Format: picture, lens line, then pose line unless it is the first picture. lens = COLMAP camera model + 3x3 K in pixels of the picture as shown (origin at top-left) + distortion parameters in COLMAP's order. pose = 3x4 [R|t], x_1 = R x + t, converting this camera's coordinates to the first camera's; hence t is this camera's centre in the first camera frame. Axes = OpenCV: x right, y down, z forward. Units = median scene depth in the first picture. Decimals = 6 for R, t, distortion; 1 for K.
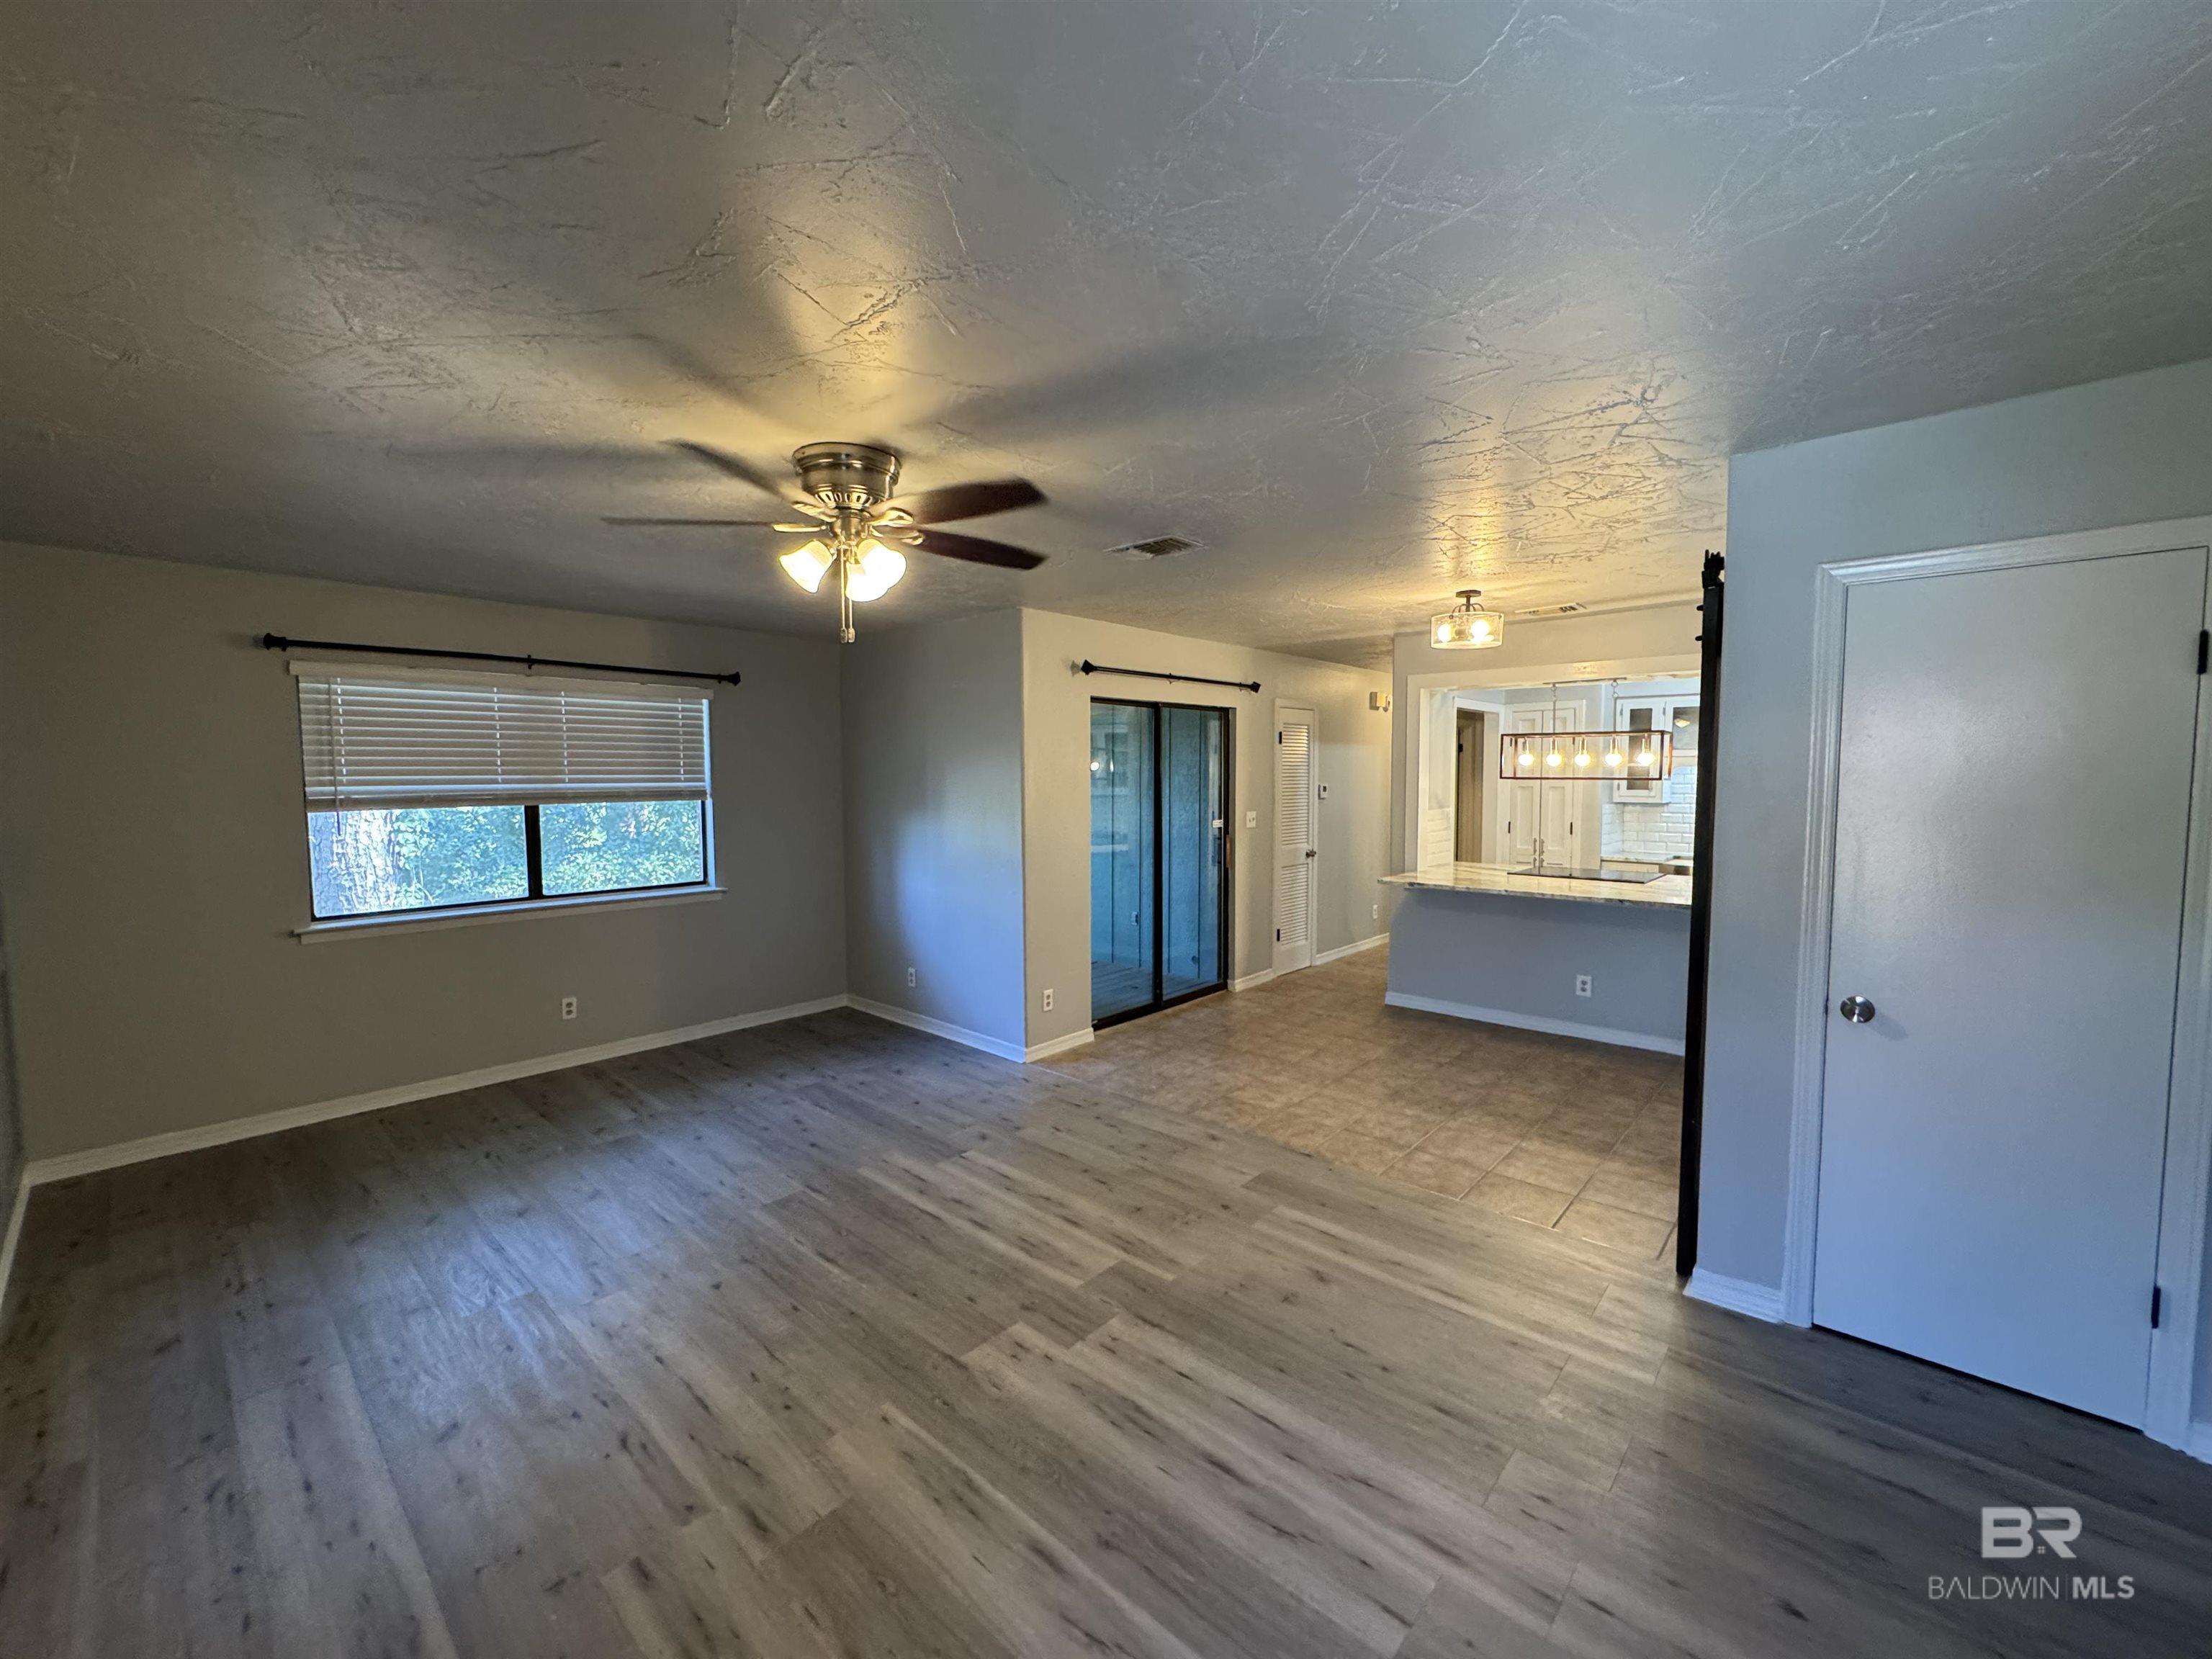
lens RADIAL K [[883.2, 0, 1110.0], [0, 883.2, 830.3], [0, 0, 1]] dist [-0.004205, 0.000461]
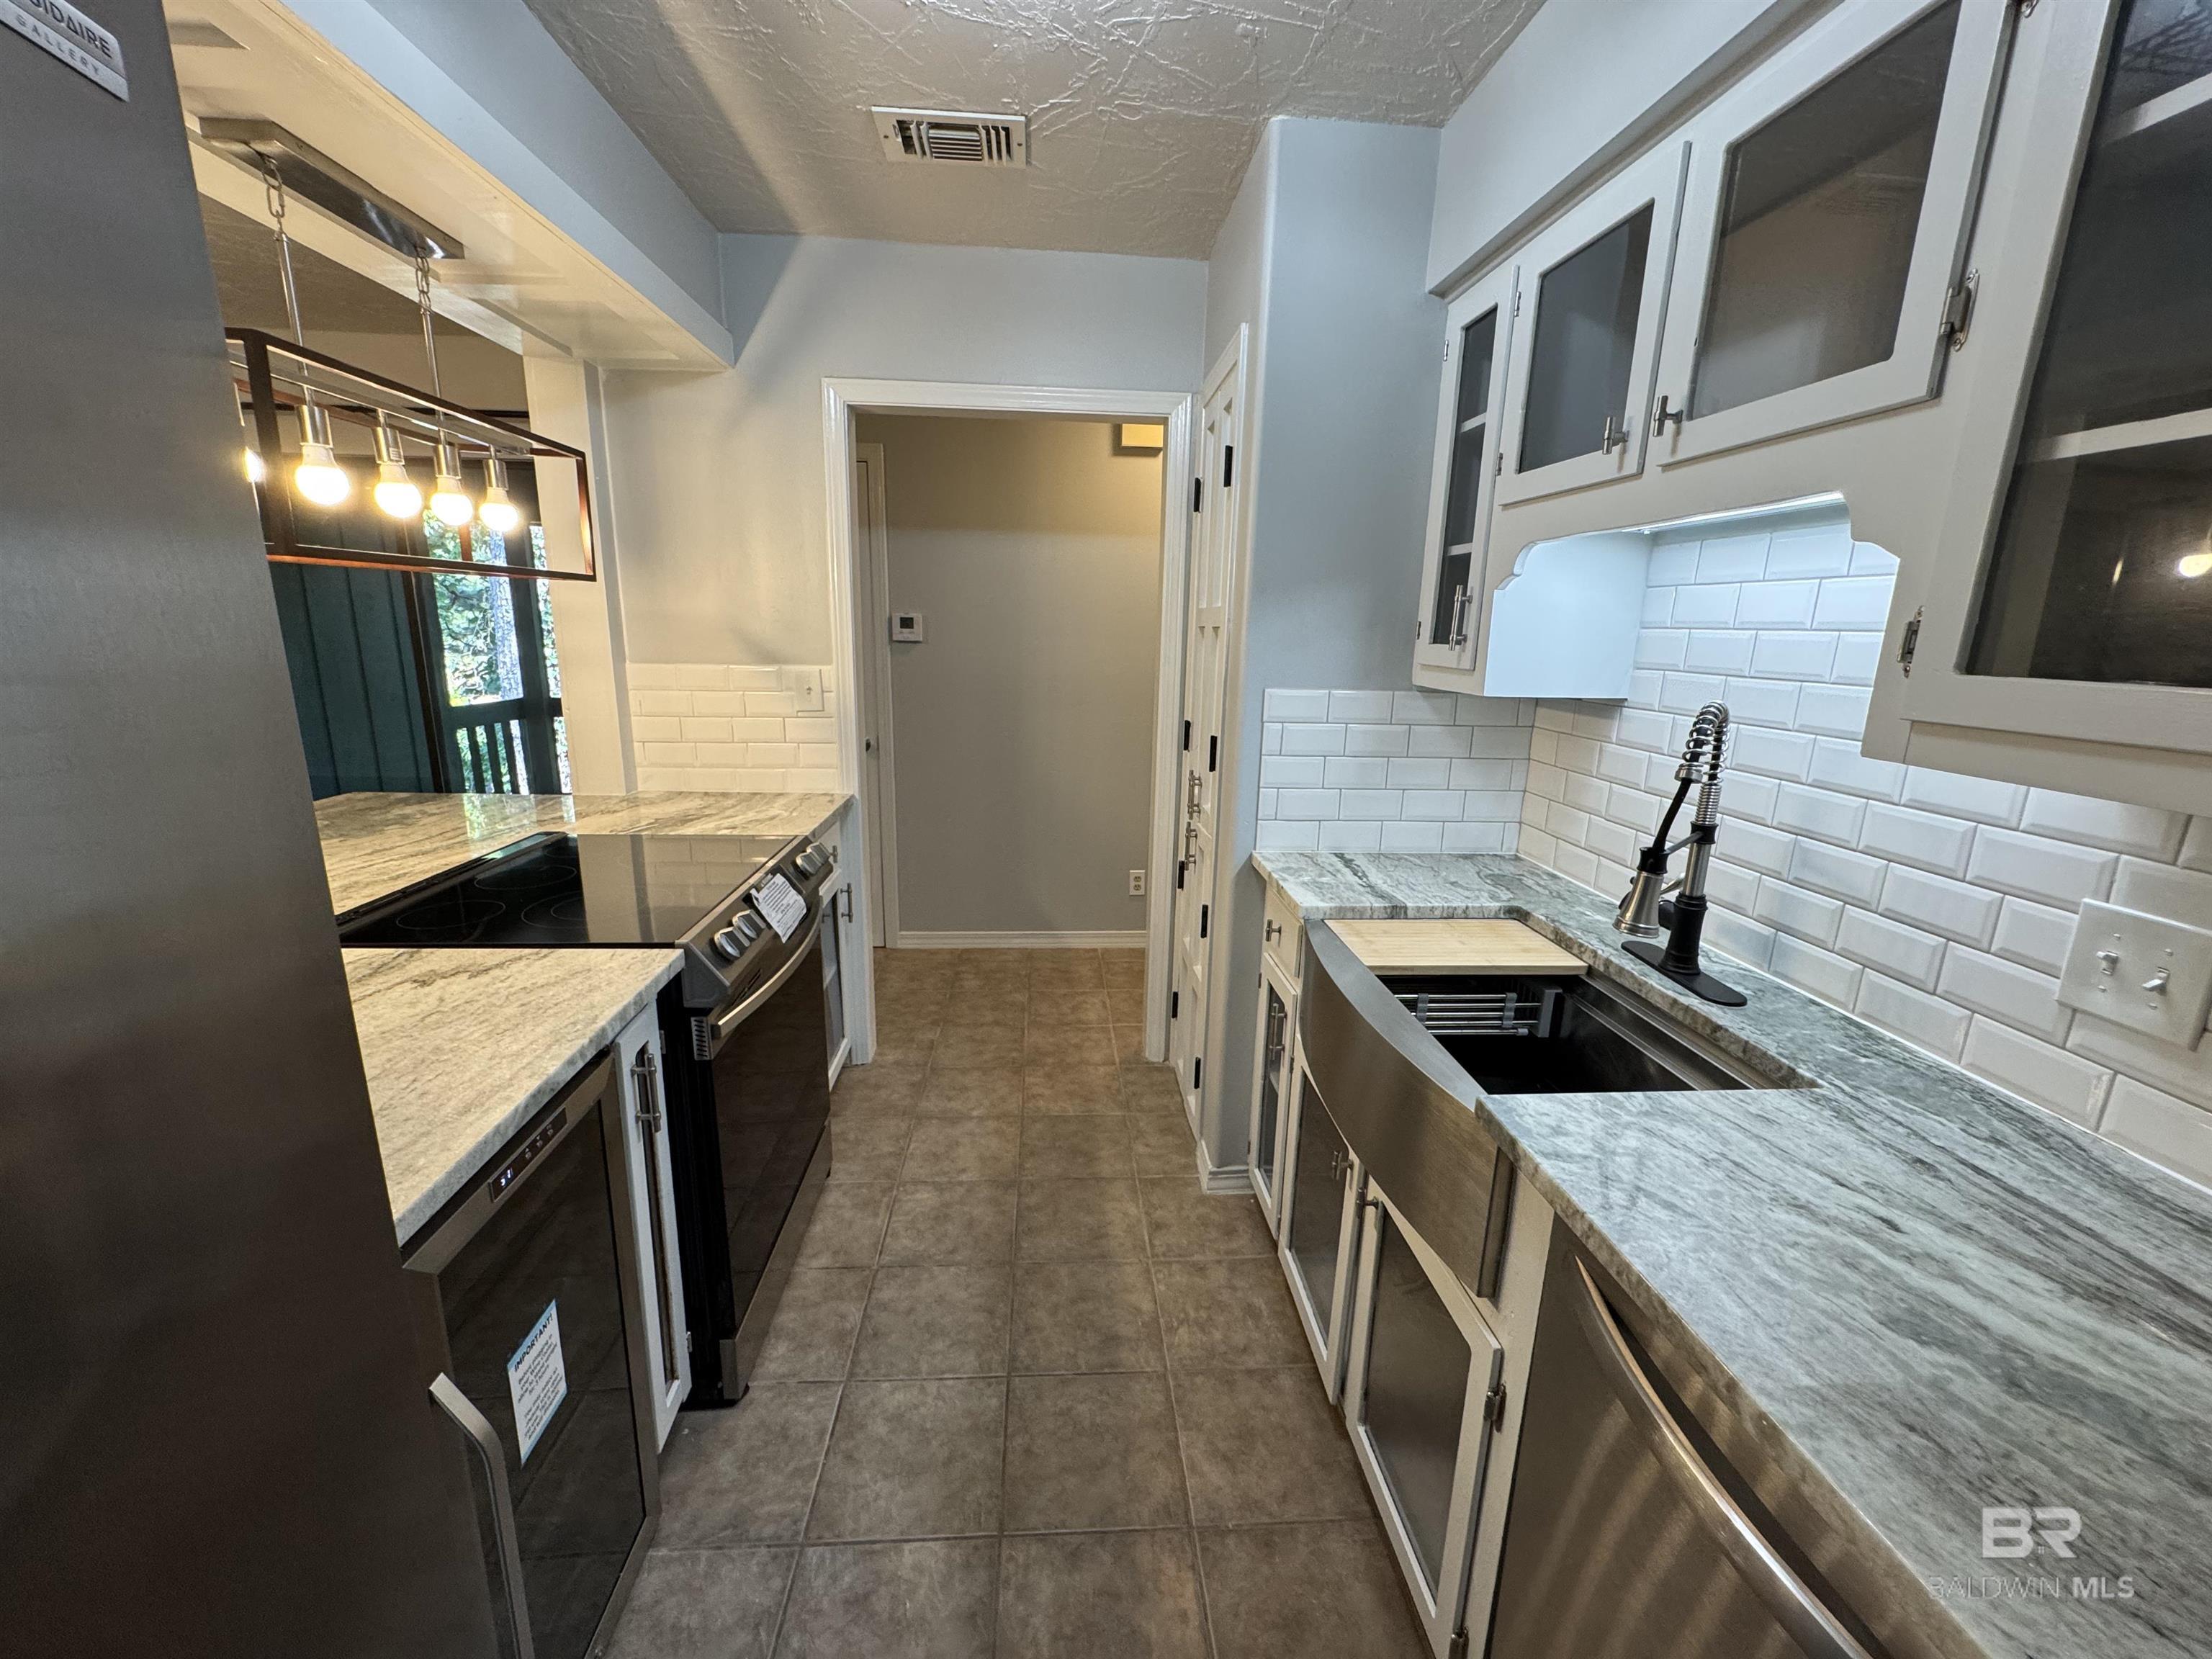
lens RADIAL K [[883.2, 0, 1107.8], [0, 883.2, 830.8], [0, 0, 1]] dist [-0.004205, 0.000461]
pose [[0.726490, 0.176227, -0.664196, 1.210375], [-0.069785, 0.980481, 0.183815, -0.054862], [0.683625, -0.087189, 0.724607, 1.235990]]
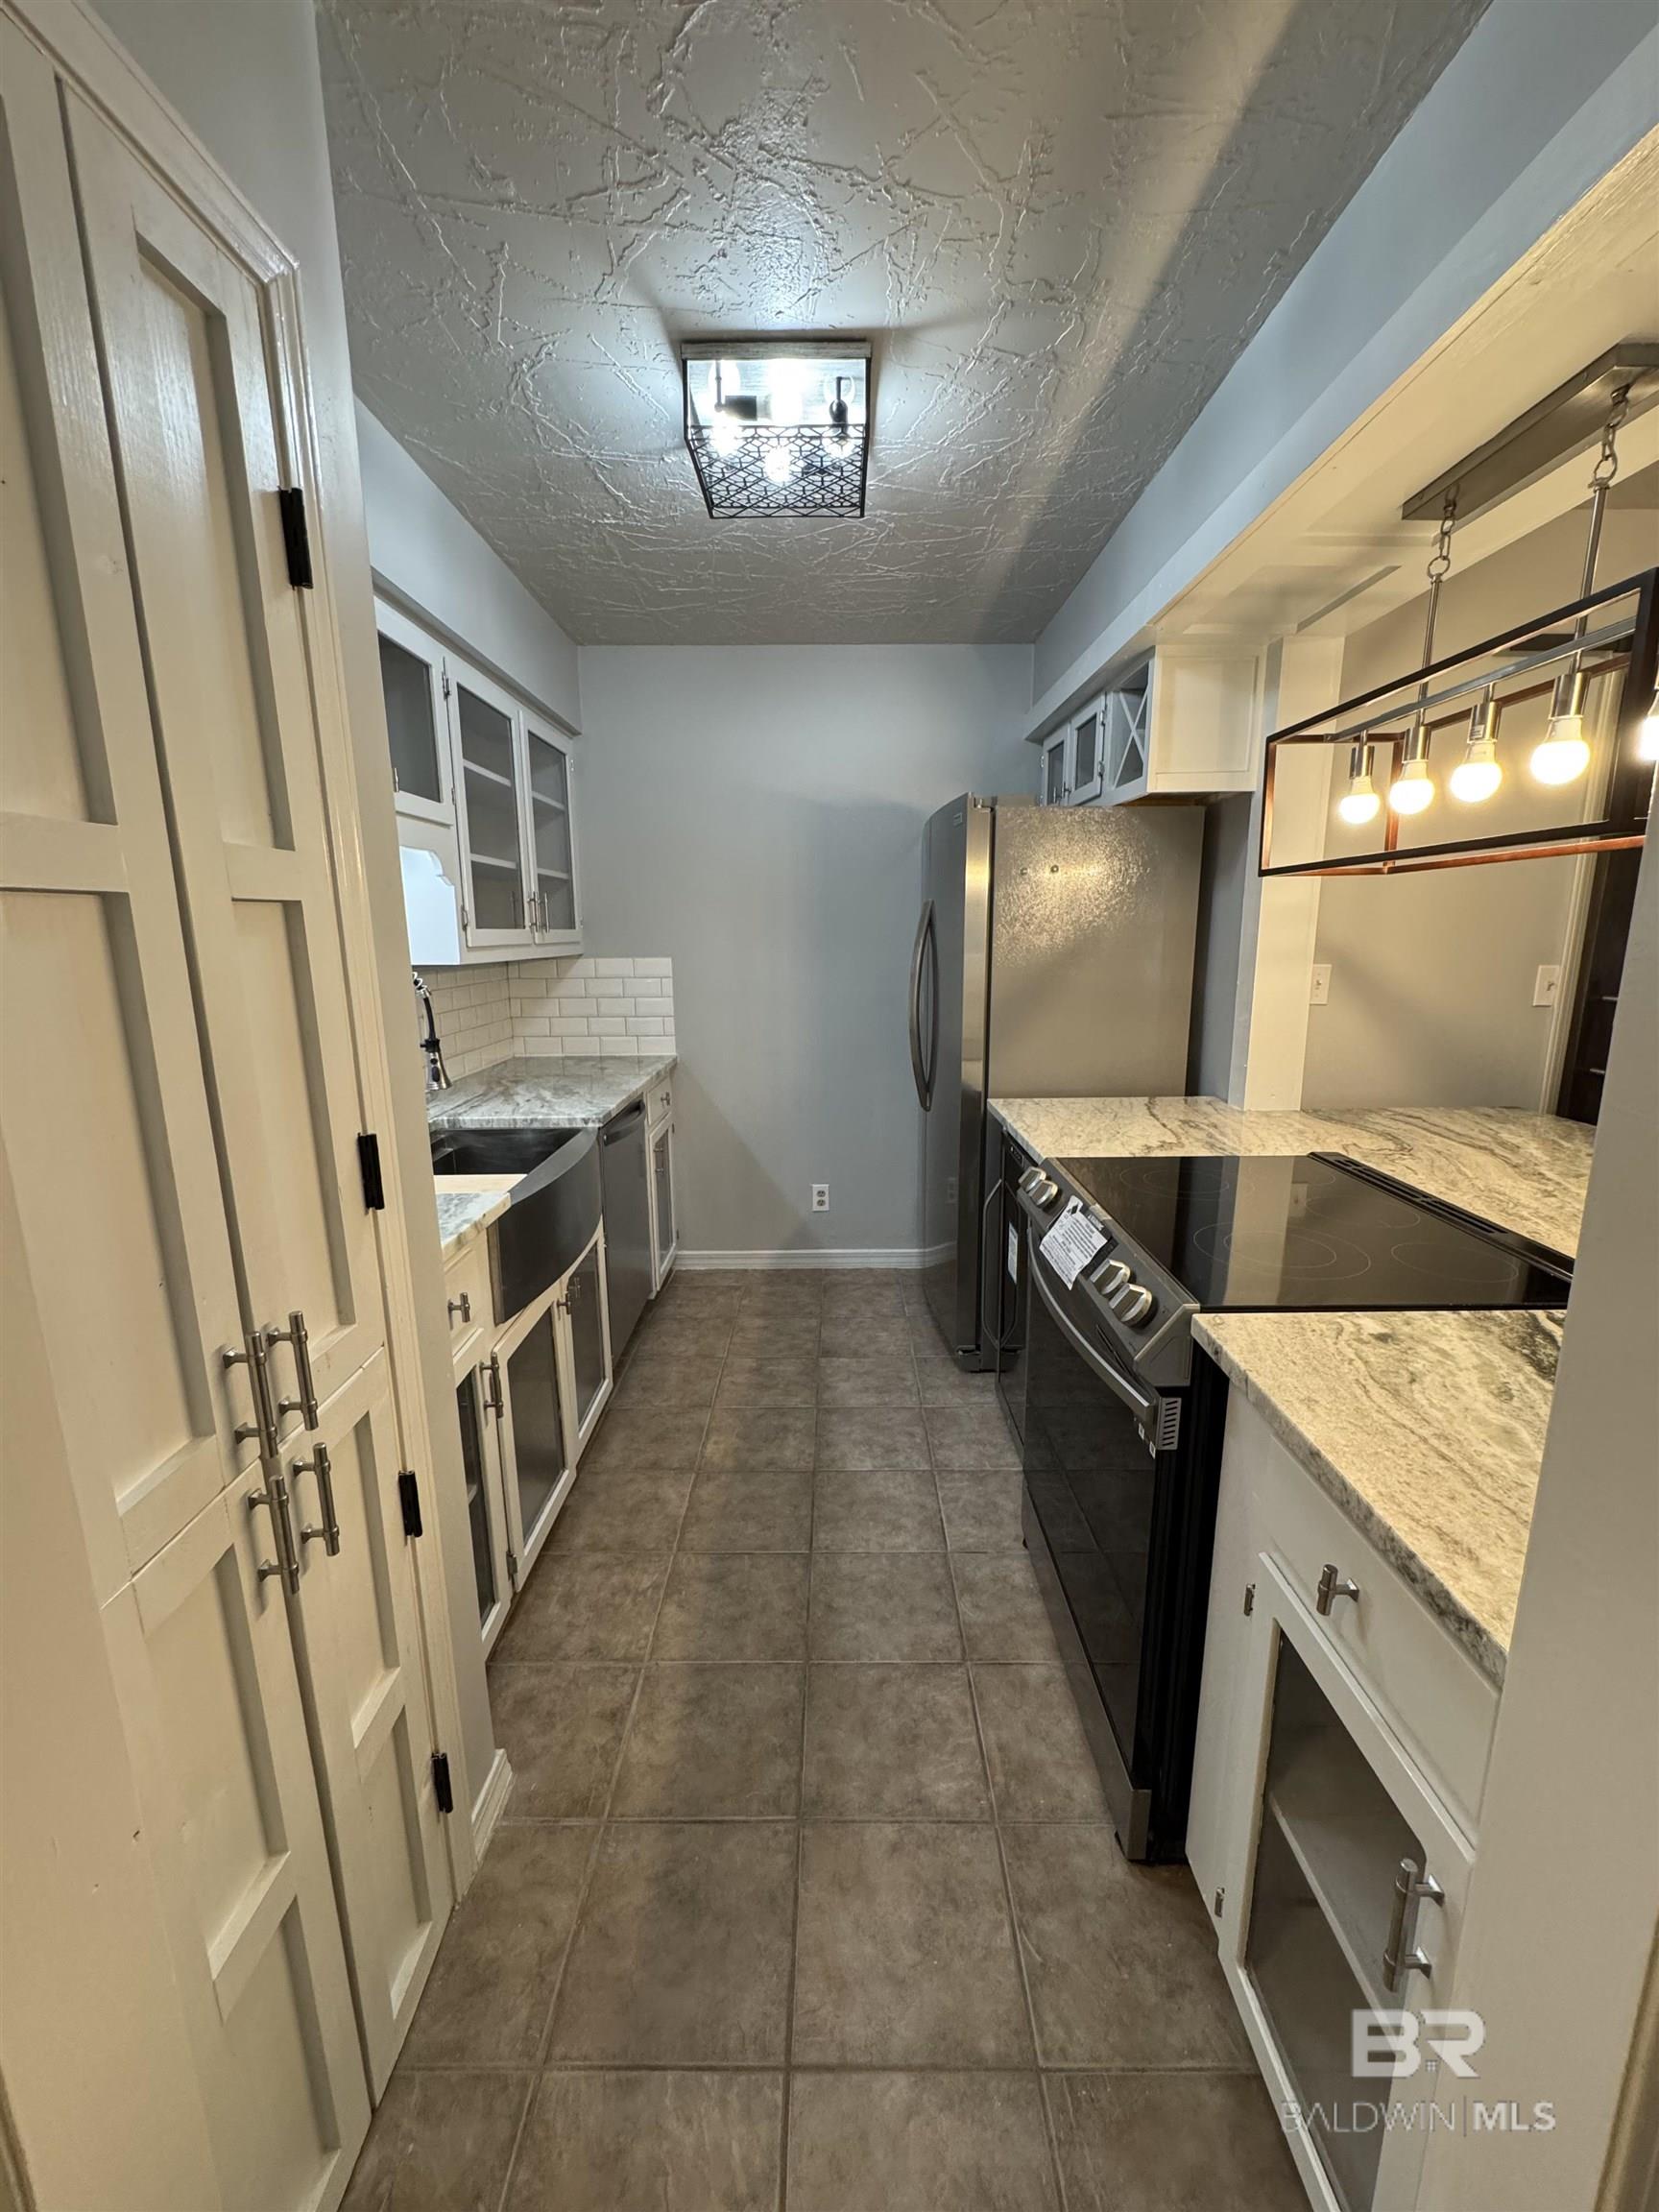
lens RADIAL K [[883.2, 0, 822.6], [0, 883.2, 1108.9], [0, 0, 1]] dist [-0.004205, 0.000461]
pose [[-0.666091, -0.141930, 0.732242, 0.601101], [0.059184, 0.968576, 0.241575, -0.078949], [-0.743519, 0.204248, -0.636760, 1.753313]]
